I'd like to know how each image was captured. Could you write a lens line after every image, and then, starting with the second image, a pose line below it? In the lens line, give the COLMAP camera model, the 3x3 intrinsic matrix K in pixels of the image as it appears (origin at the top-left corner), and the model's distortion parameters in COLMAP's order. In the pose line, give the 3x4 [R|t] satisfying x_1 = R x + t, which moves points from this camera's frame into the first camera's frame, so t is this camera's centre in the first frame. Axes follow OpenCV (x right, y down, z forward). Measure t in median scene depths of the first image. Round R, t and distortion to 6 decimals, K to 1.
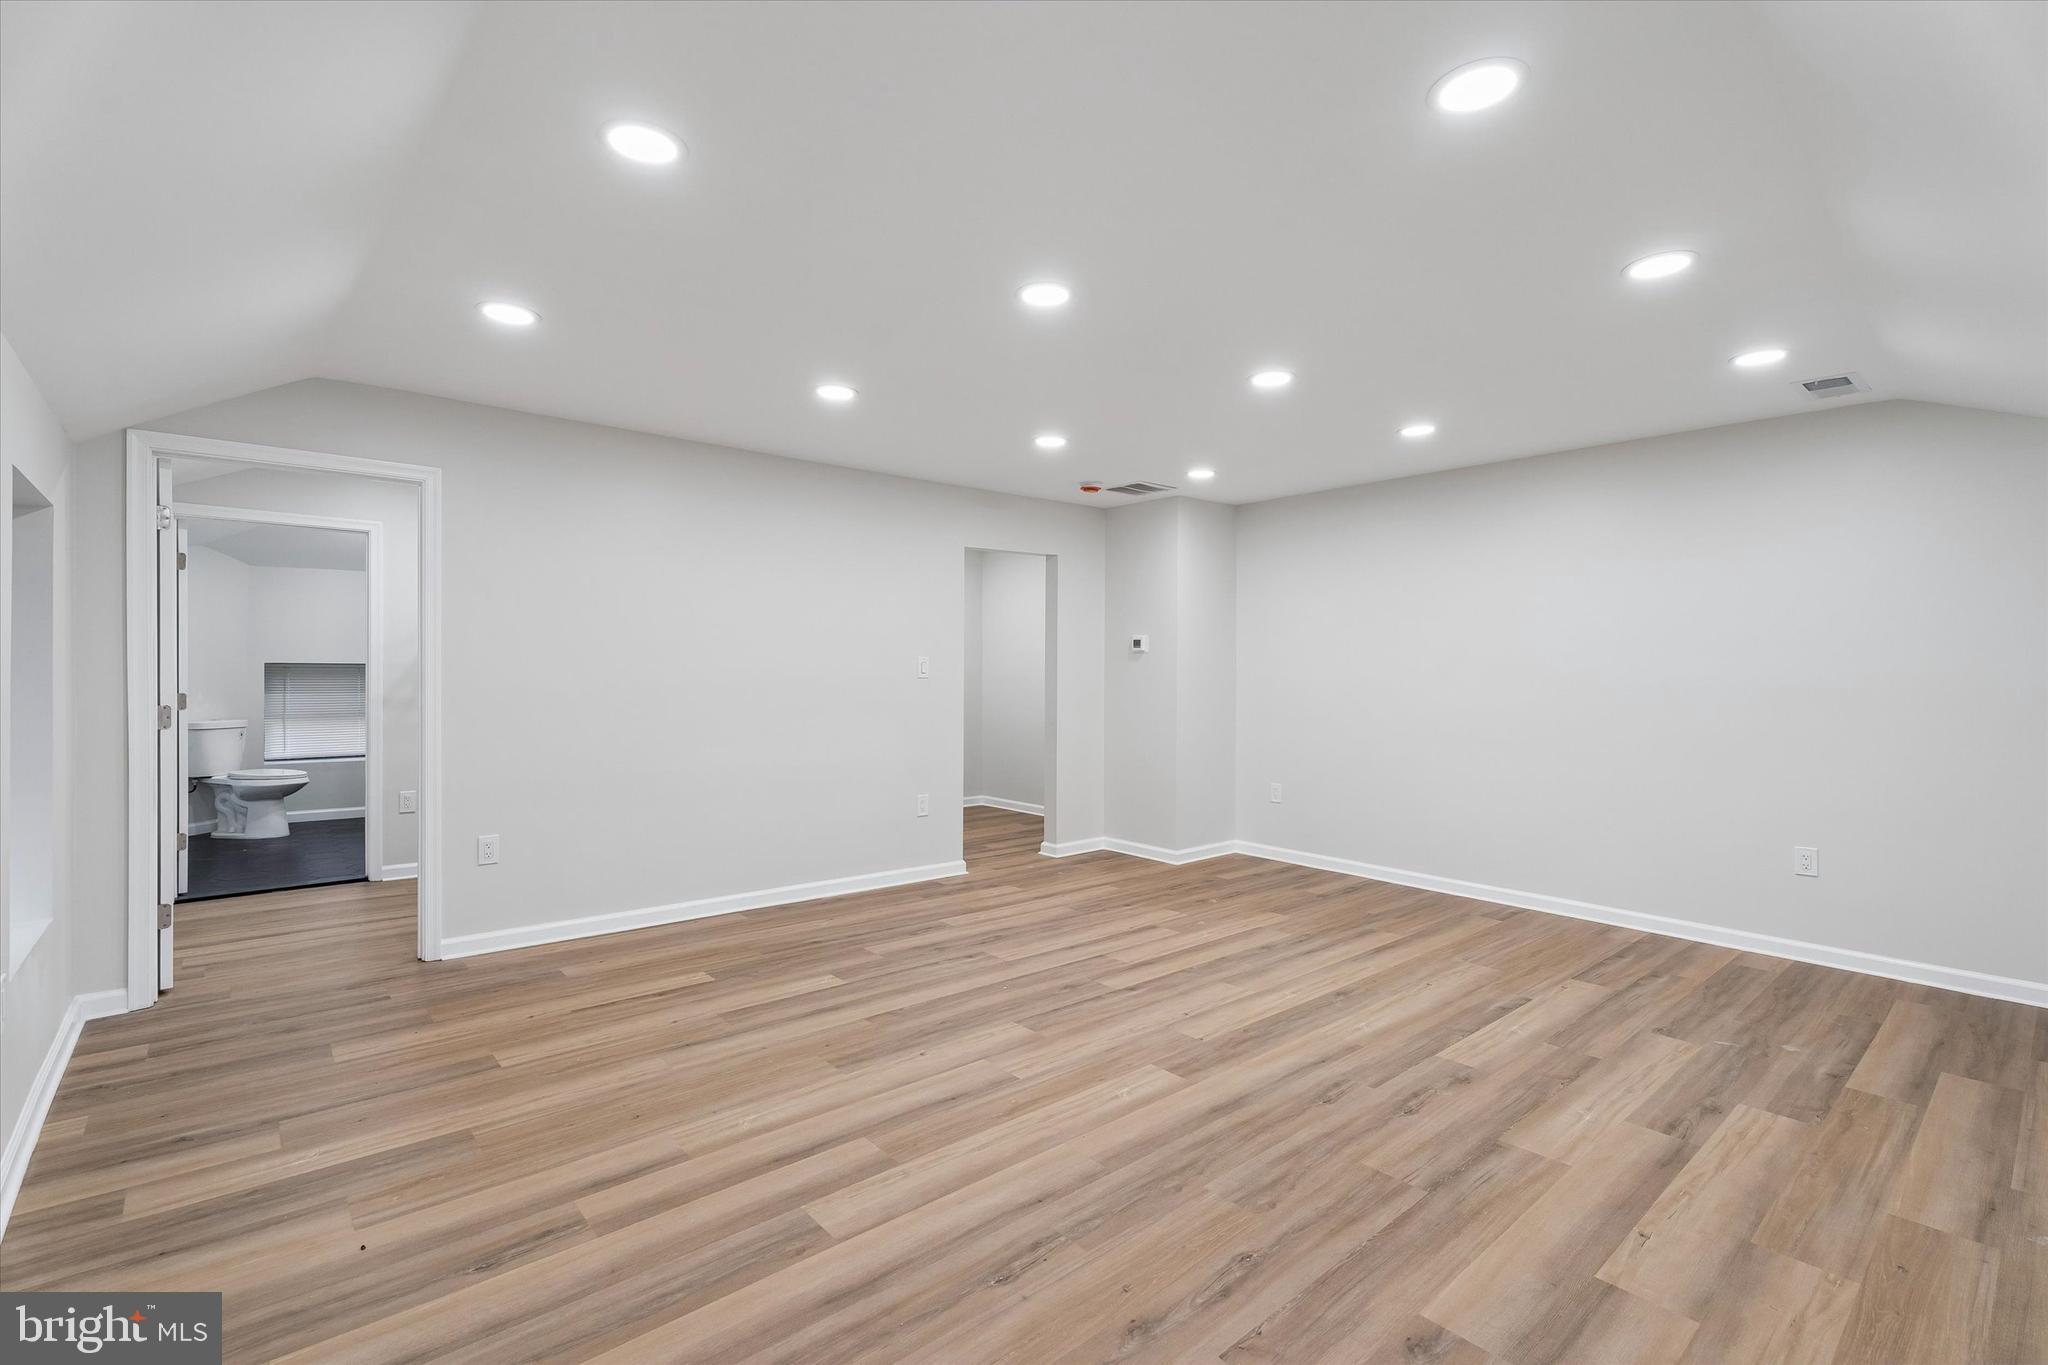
lens RADIAL K [[928.6, 0, 1025.4], [0, 928.6, 678.9], [0, 0, 1]] dist [0.001729, 0.000350]
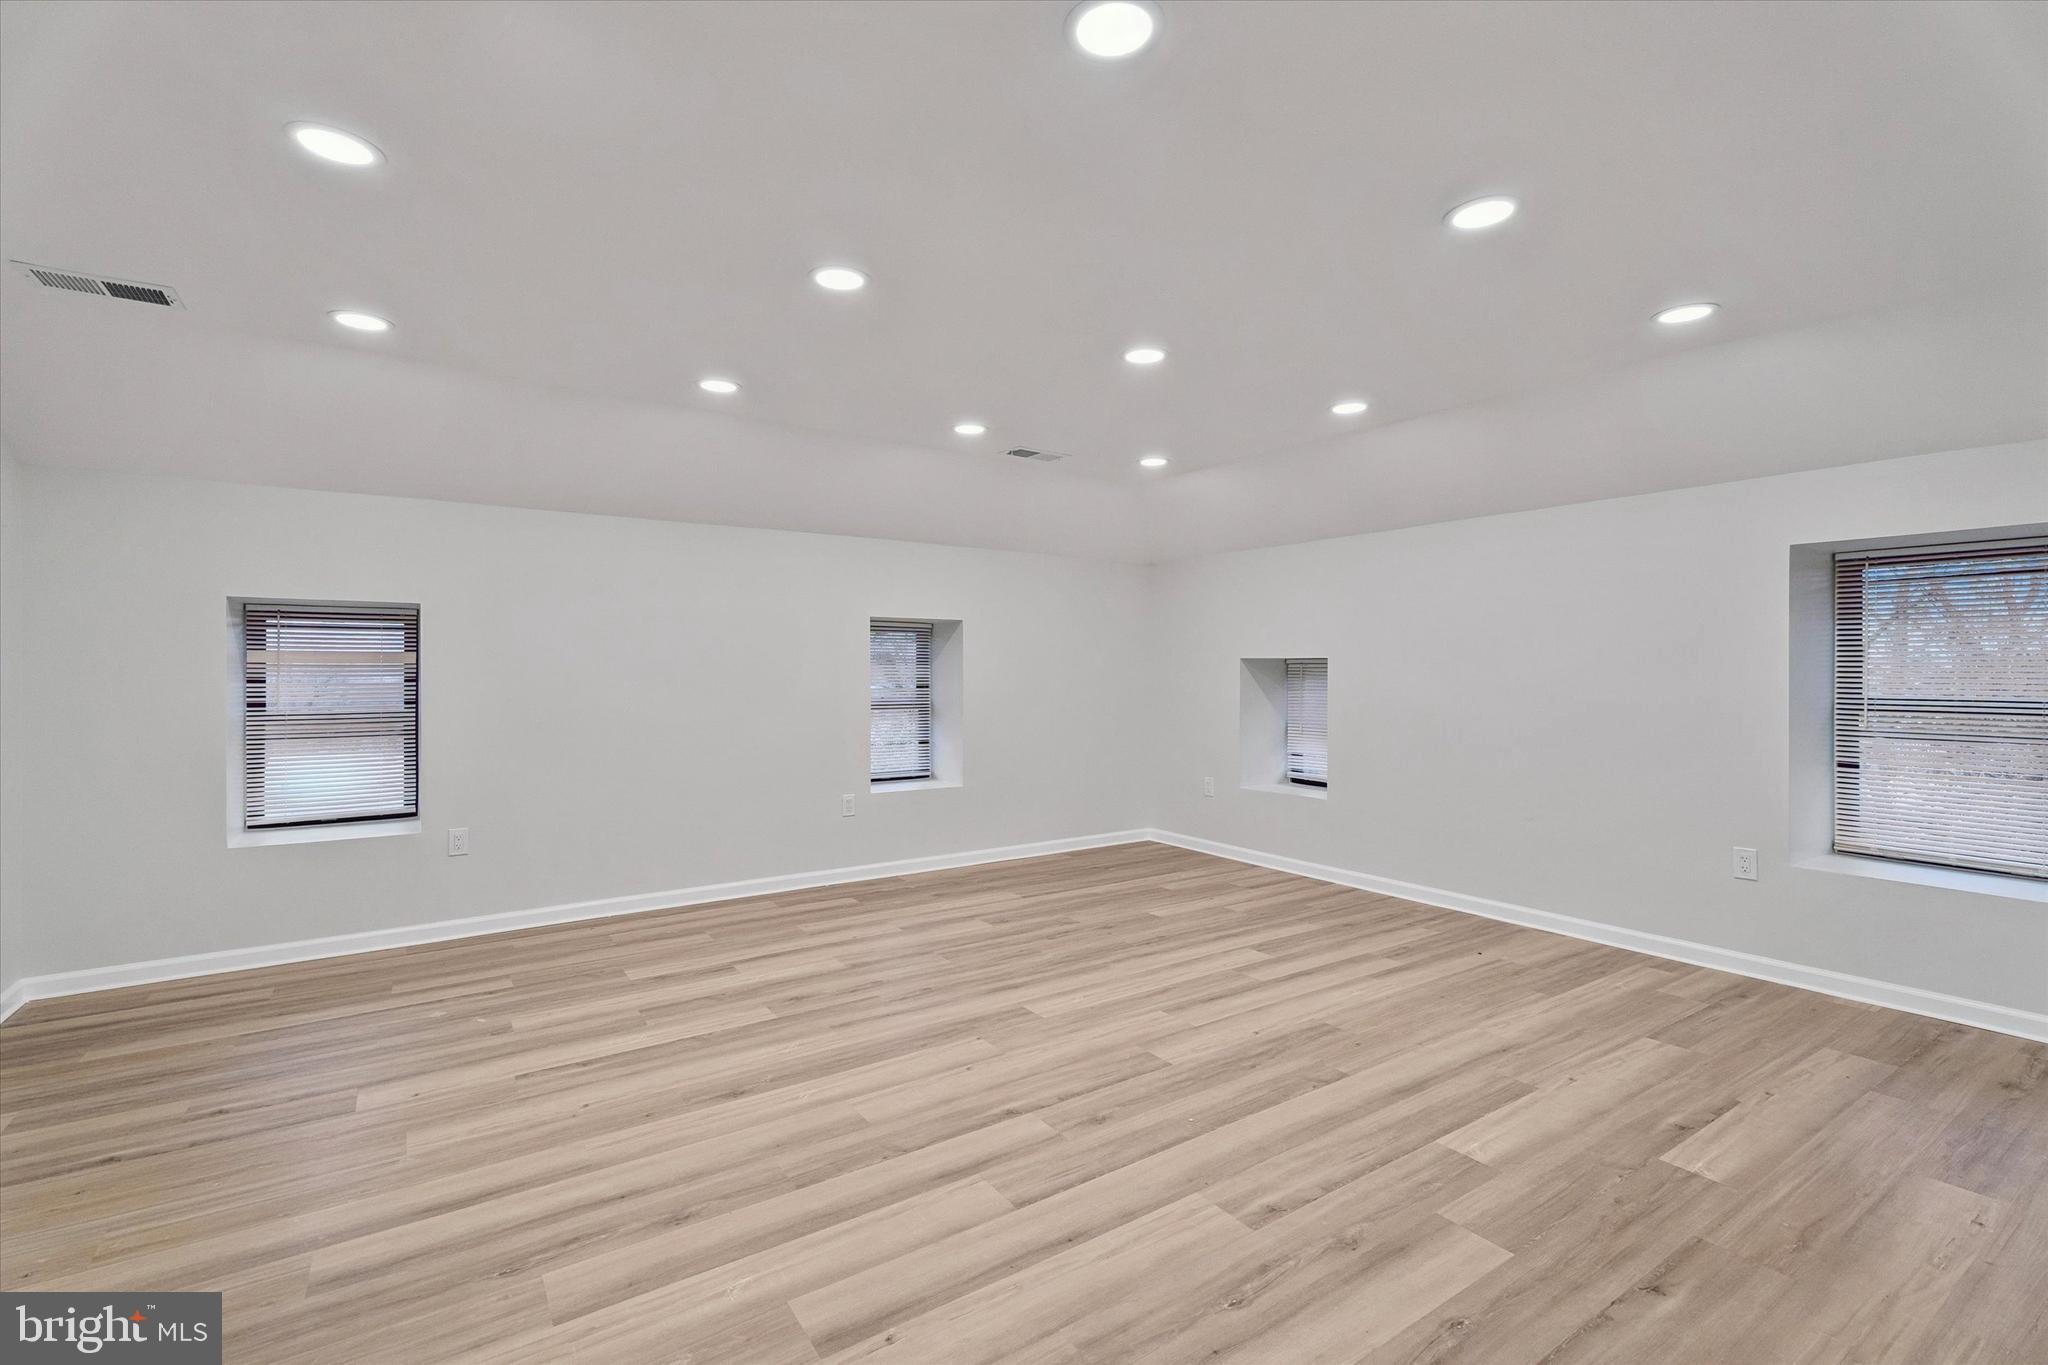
lens RADIAL K [[928.6, 0, 1023.6], [0, 928.6, 677.9], [0, 0, 1]] dist [0.001729, 0.000350]
pose [[-0.992302, -0.008755, 0.123528, 0.023456], [-0.007032, 0.999872, 0.014382, -0.010733], [-0.123639, 0.013402, -0.992237, 2.010945]]
